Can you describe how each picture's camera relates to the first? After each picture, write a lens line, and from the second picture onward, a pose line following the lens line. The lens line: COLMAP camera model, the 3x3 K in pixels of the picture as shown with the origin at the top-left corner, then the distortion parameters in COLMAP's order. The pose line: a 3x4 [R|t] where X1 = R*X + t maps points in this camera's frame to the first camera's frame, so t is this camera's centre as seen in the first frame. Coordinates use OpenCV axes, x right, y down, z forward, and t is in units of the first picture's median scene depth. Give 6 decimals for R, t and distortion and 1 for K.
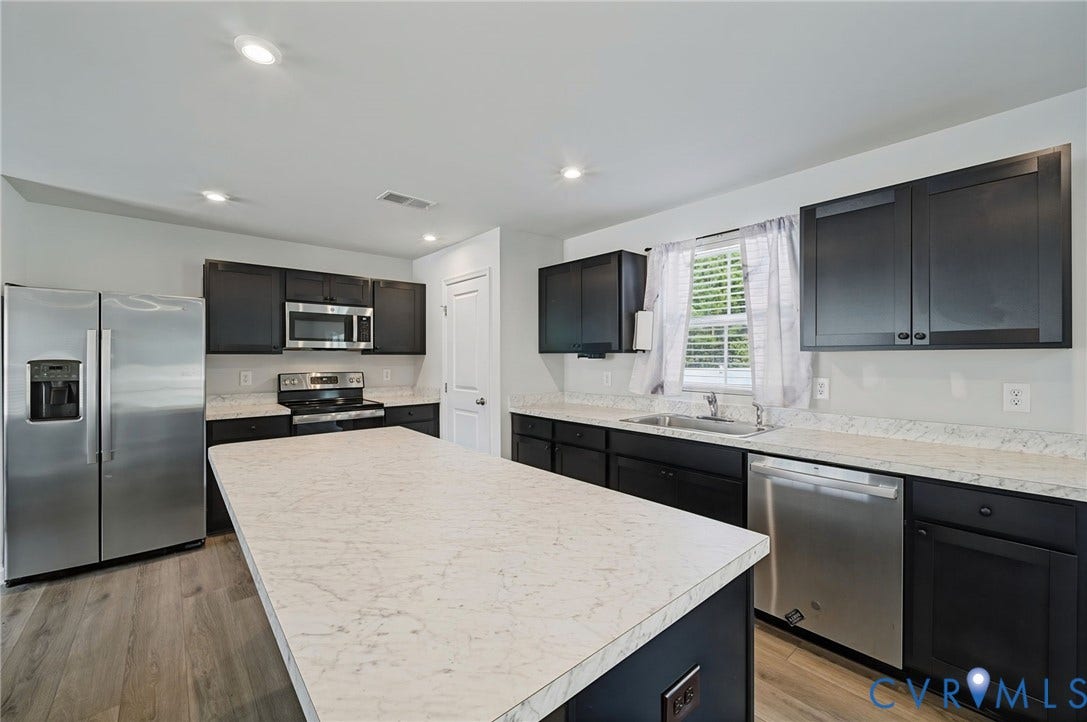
lens RADIAL K [[432.0, 0, 546.6], [0, 432.0, 352.9], [0, 0, 1]] dist [-0.009204, 0.002923]
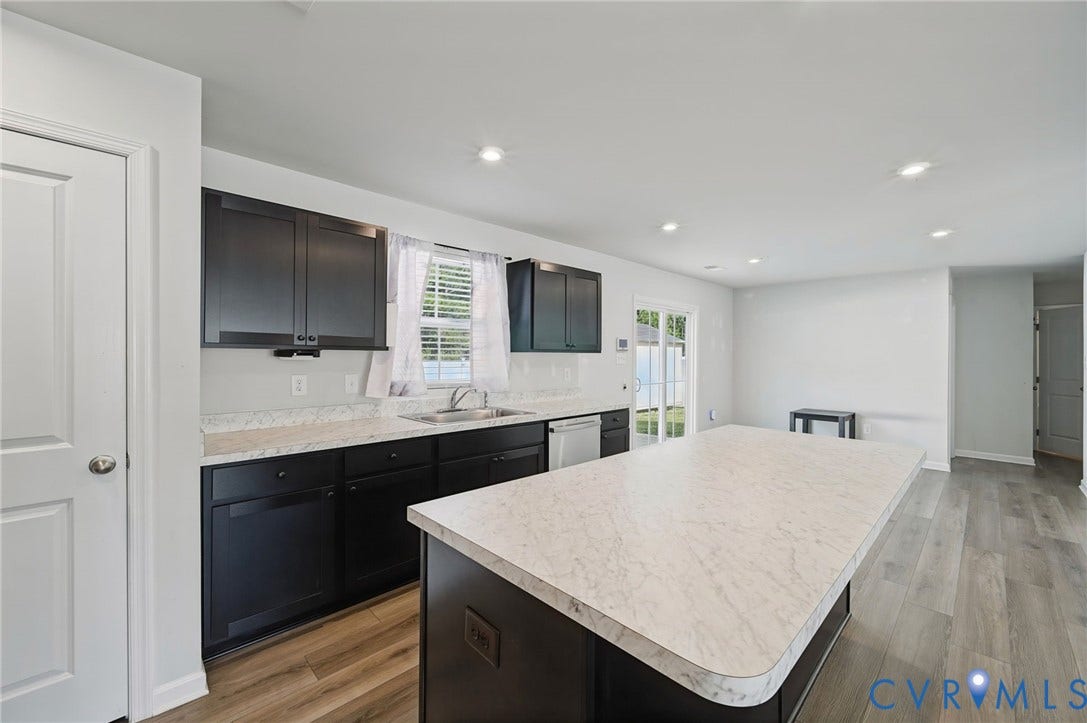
lens RADIAL K [[432.0, 0, 545.9], [0, 432.0, 367.0], [0, 0, 1]] dist [-0.009204, 0.002923]
pose [[-0.050000, -0.024505, 0.998449, -0.826660], [-0.013643, 0.999622, 0.023851, 0.009745], [-0.998656, -0.012429, -0.050315, 0.882075]]
